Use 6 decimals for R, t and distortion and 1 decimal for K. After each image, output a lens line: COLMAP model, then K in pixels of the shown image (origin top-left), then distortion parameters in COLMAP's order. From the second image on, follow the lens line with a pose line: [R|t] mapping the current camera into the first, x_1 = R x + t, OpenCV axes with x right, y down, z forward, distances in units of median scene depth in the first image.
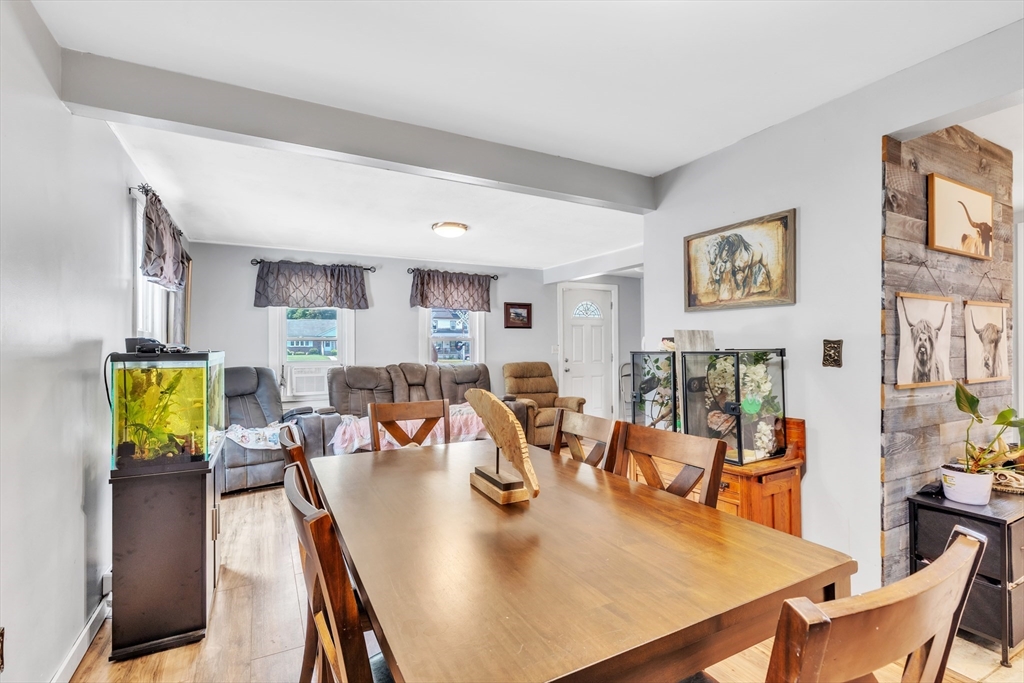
lens RADIAL K [[461.8, 0, 508.7], [0, 461.8, 343.7], [0, 0, 1]] dist [0.002265, -0.000045]
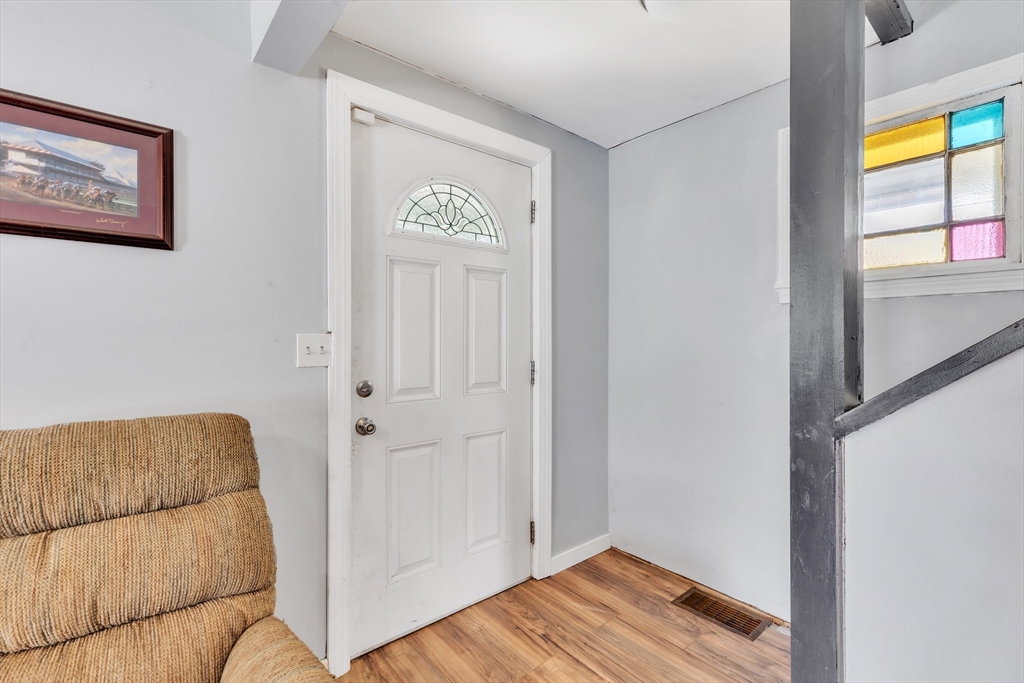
lens RADIAL K [[461.8, 0, 513.7], [0, 461.8, 338.8], [0, 0, 1]] dist [0.002265, -0.000045]
pose [[0.978550, 0.011007, 0.205714, 0.164854], [-0.011604, 0.999931, 0.001700, 0.006532], [-0.205681, -0.004050, 0.978611, 0.782284]]
